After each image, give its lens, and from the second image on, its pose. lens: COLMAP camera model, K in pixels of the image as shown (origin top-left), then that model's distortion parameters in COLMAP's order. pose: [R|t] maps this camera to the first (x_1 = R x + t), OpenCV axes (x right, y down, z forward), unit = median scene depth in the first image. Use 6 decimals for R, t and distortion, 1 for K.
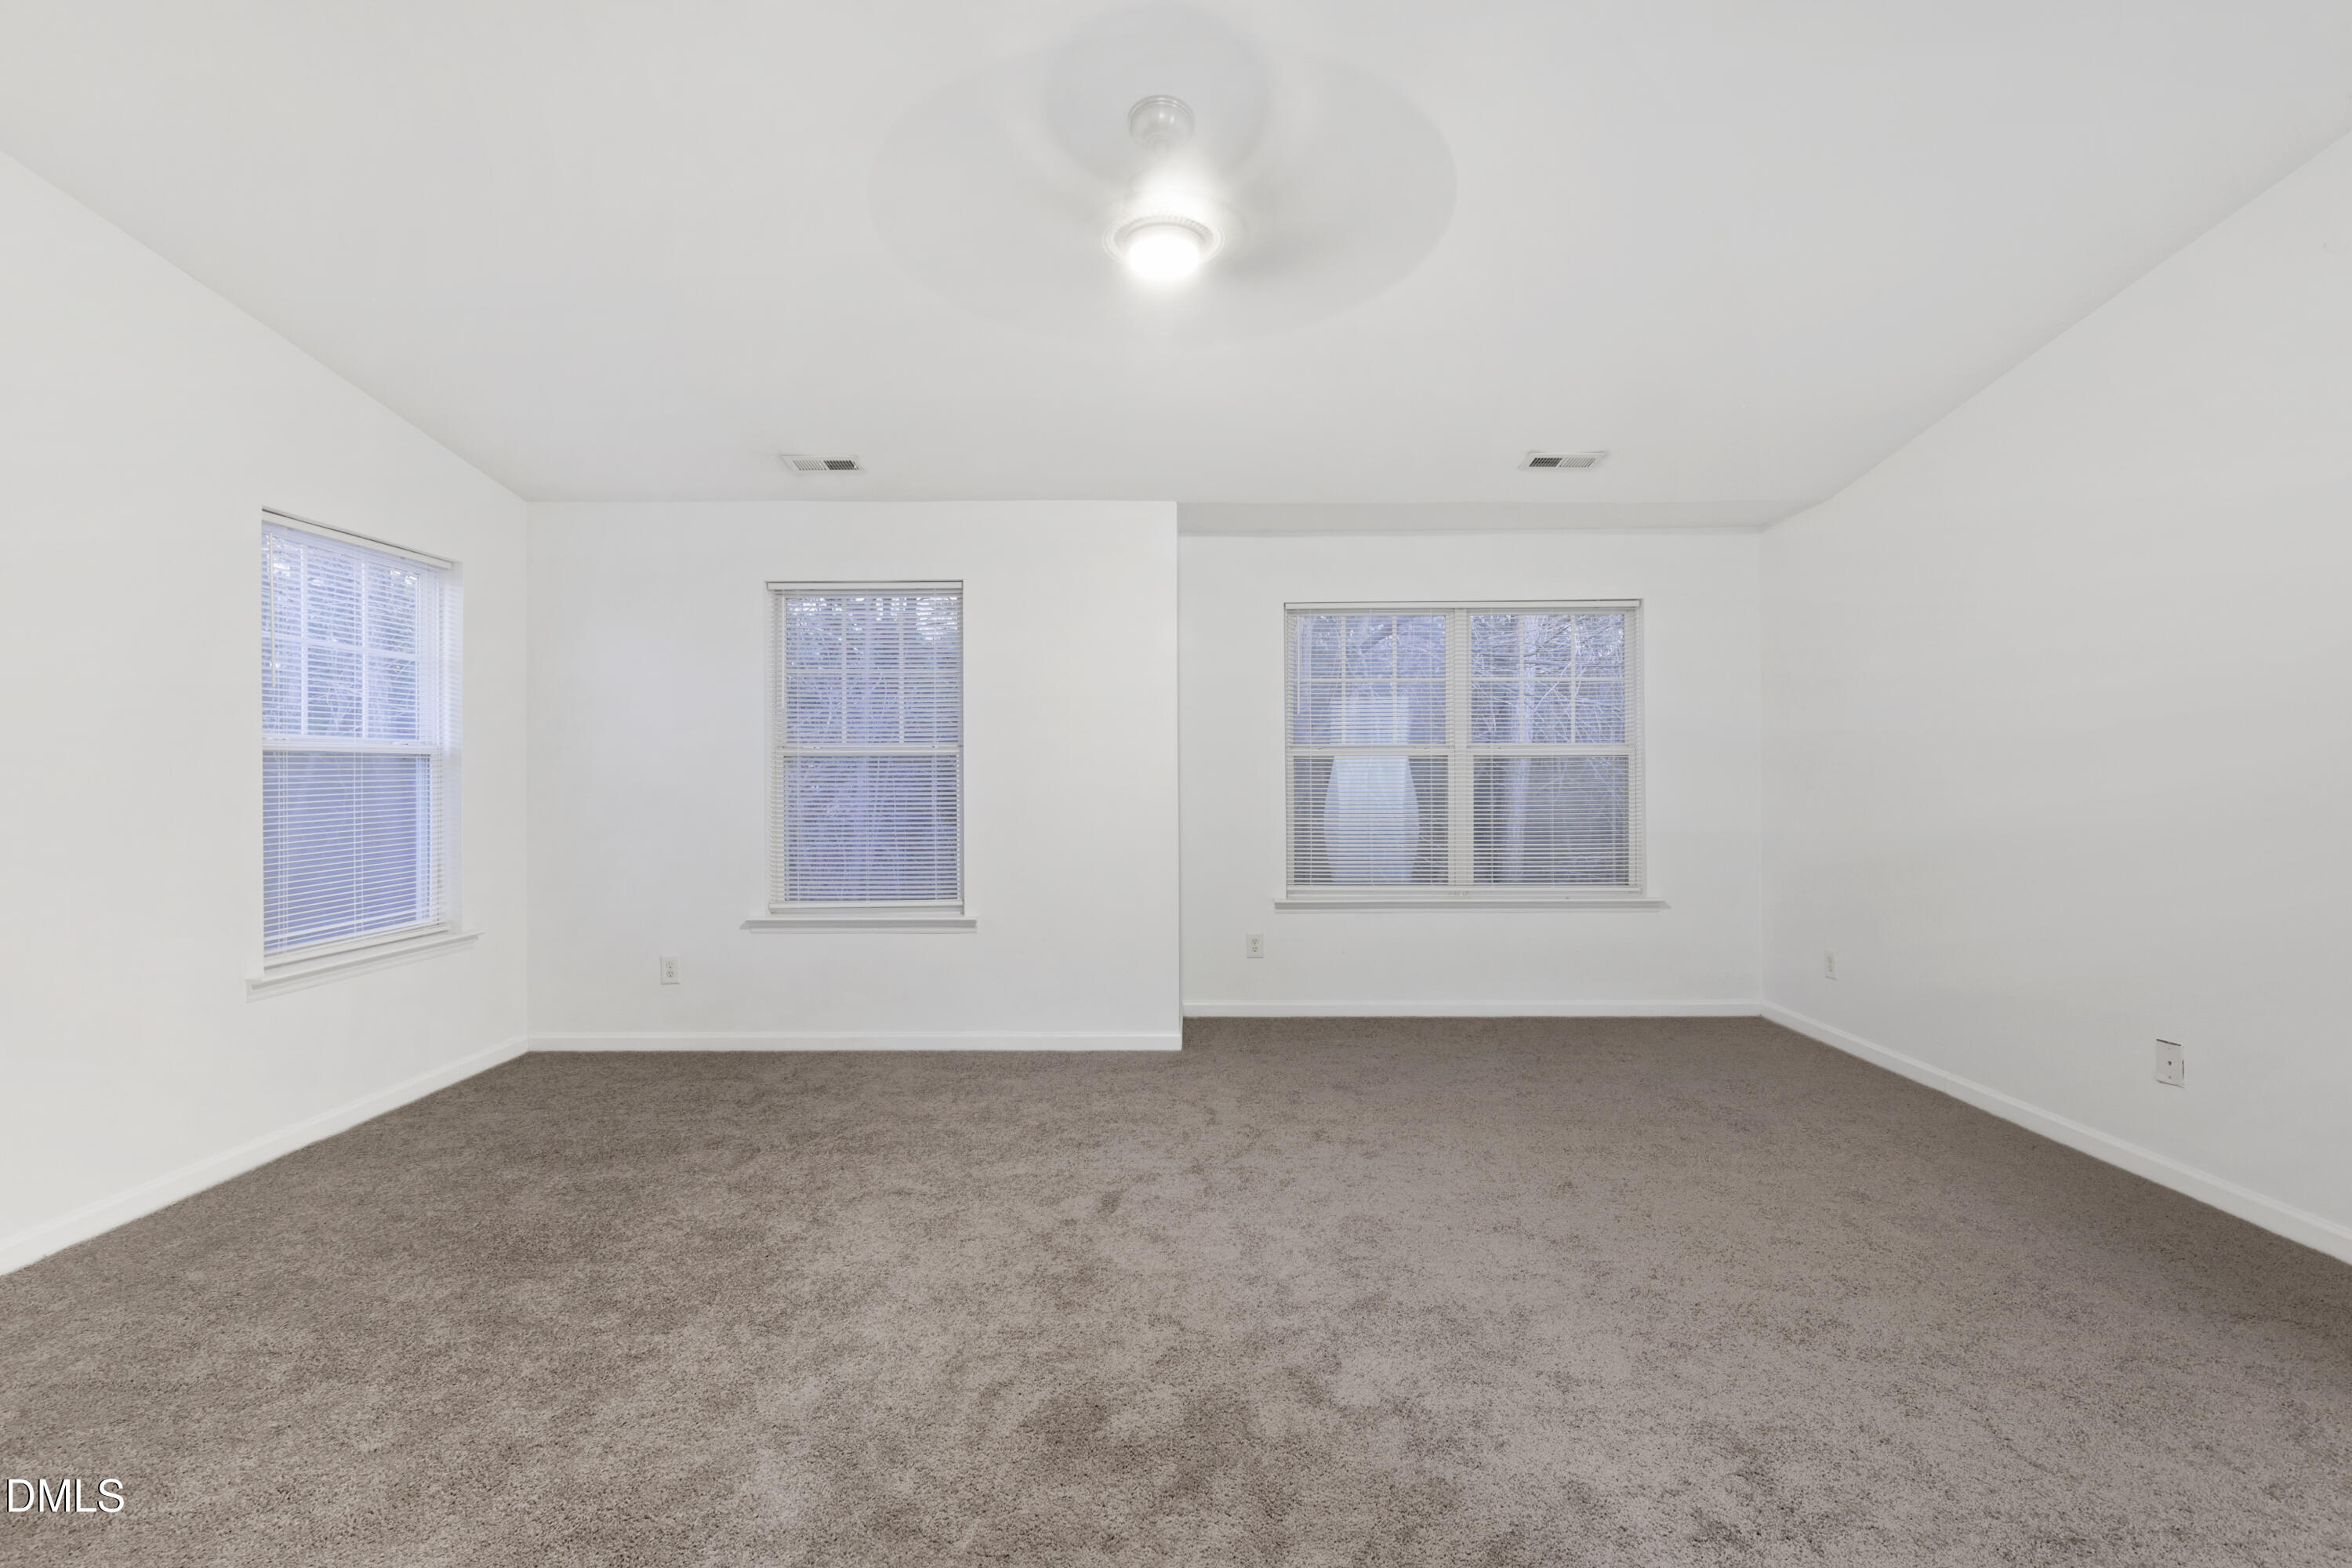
lens RADIAL K [[1075.4, 0, 1166.1], [0, 1075.4, 784.4], [0, 0, 1]] dist [0.003350, -0.002690]
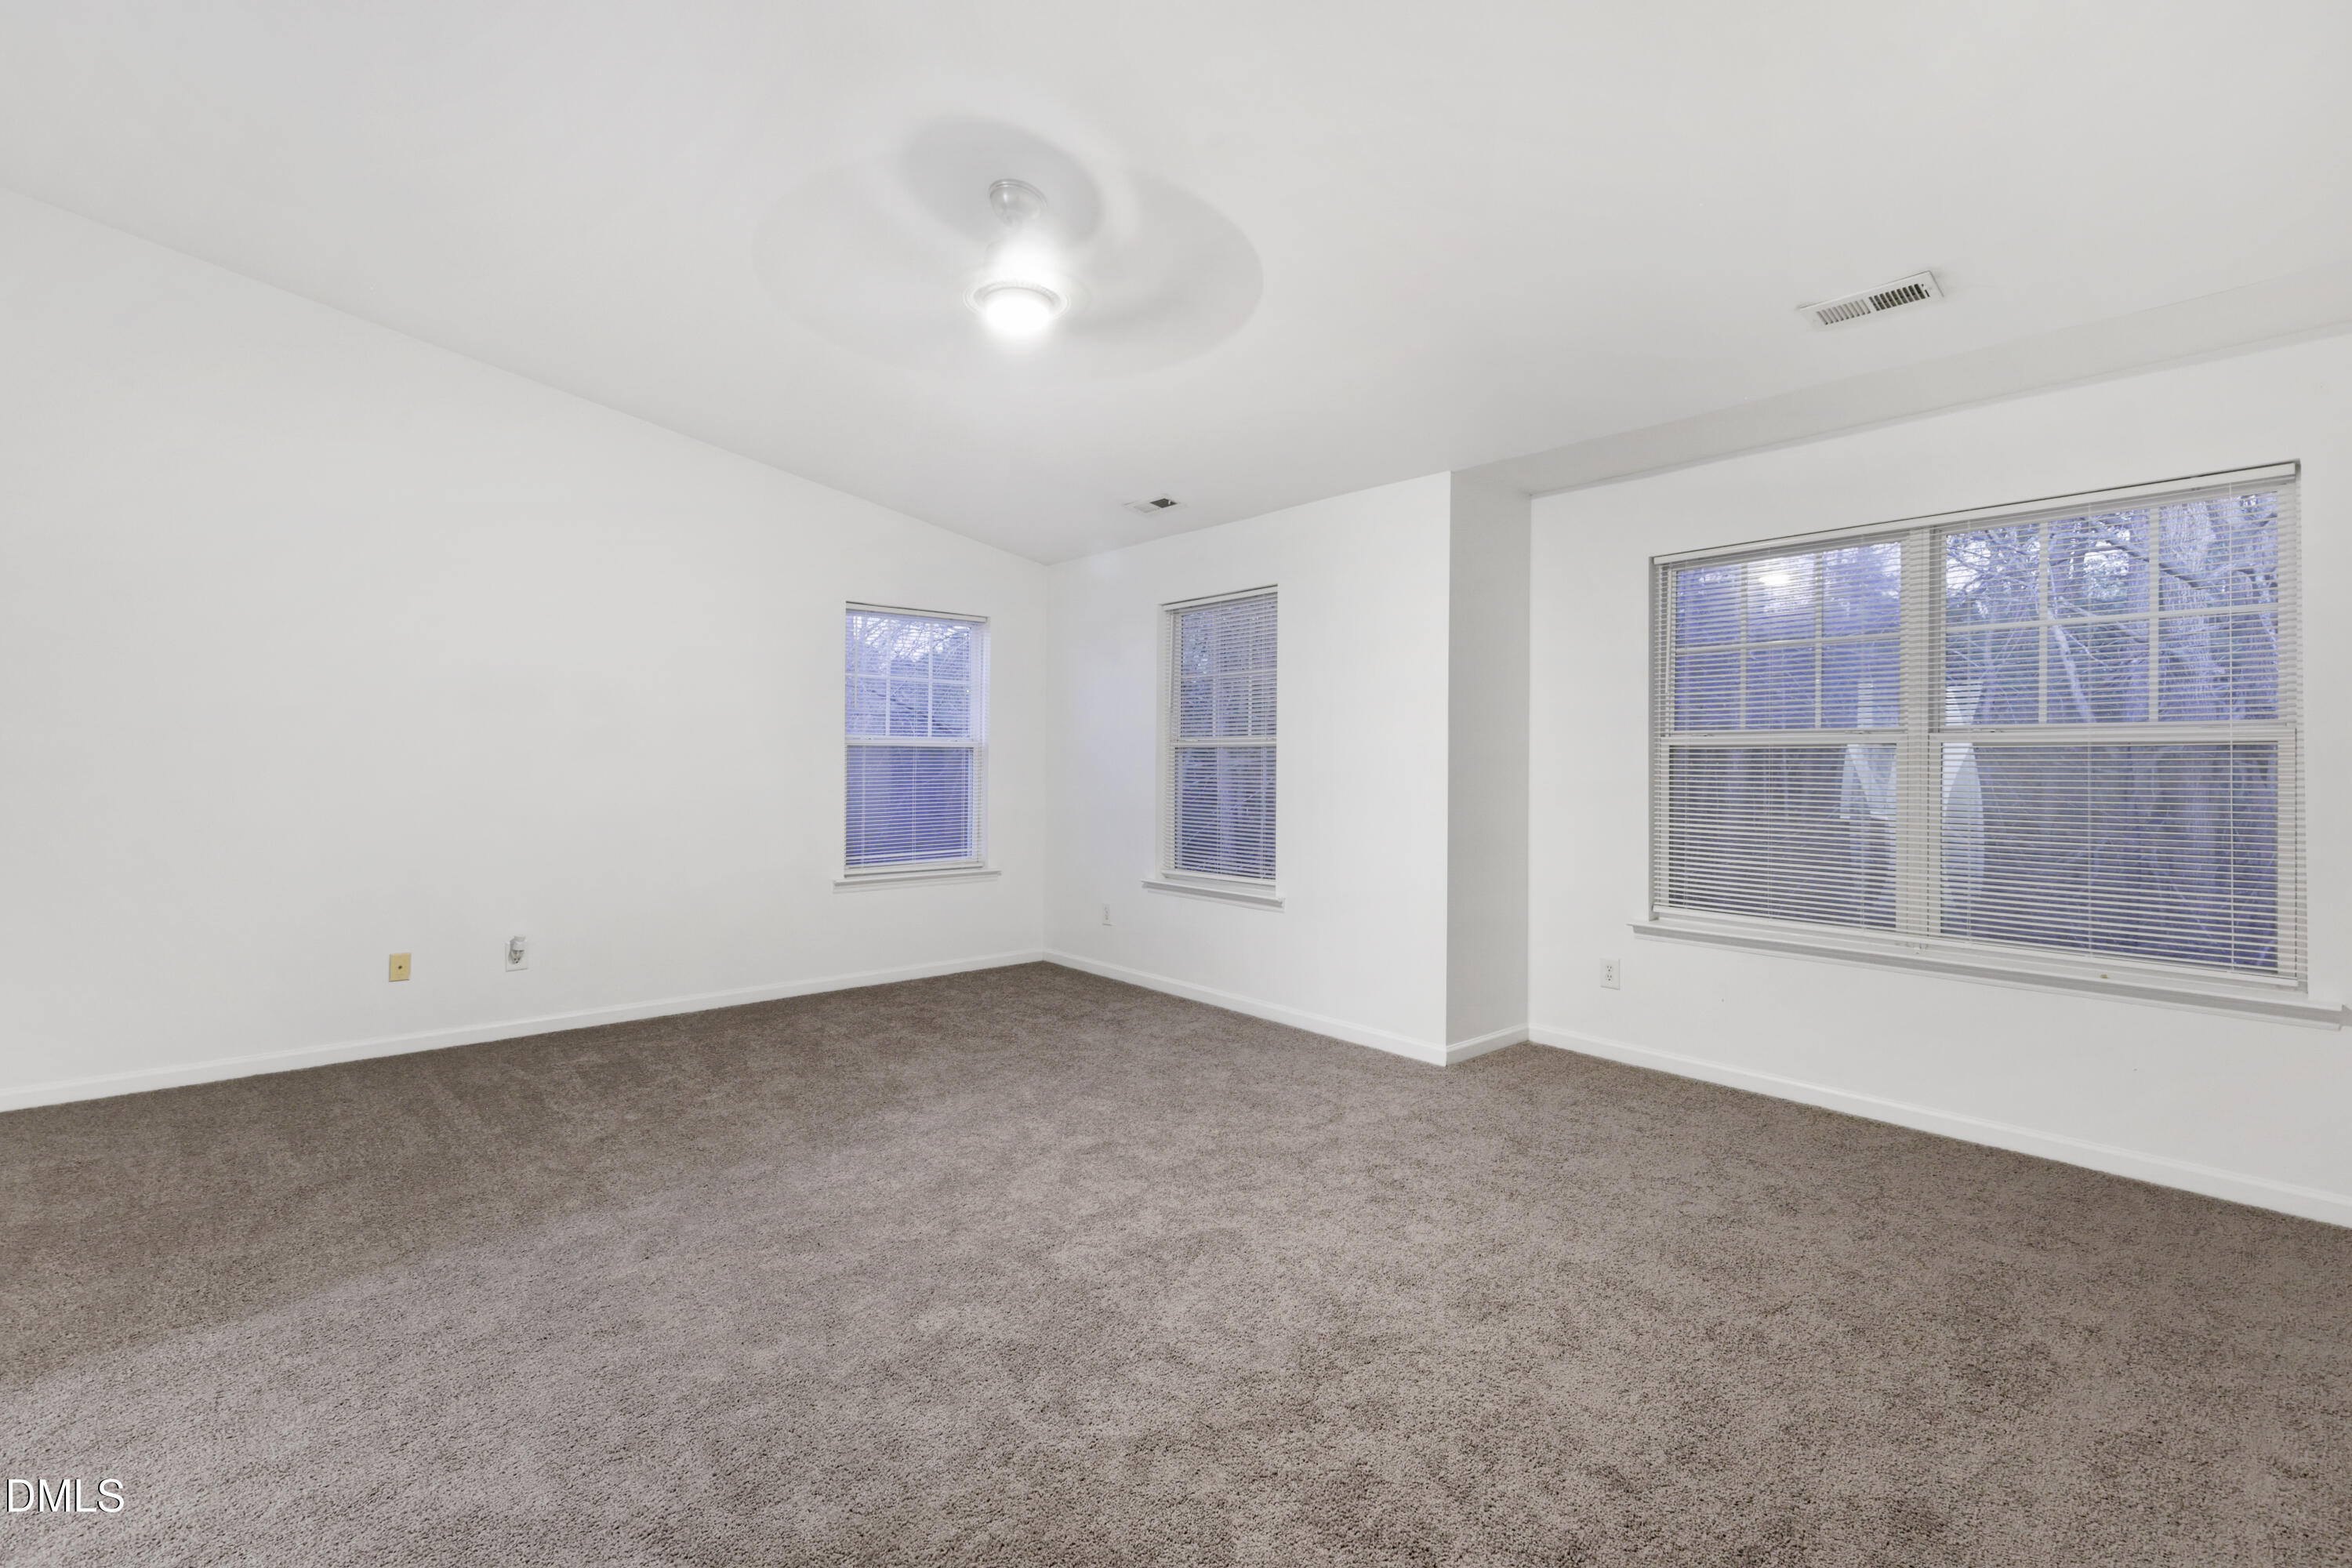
lens RADIAL K [[1075.4, 0, 1157.6], [0, 1075.4, 764.5], [0, 0, 1]] dist [0.003350, -0.002690]
pose [[0.636522, 0.009007, -0.771206, 0.689799], [-0.016783, 0.999857, -0.002174, -0.005693], [0.771076, 0.014327, 0.636582, 0.272620]]
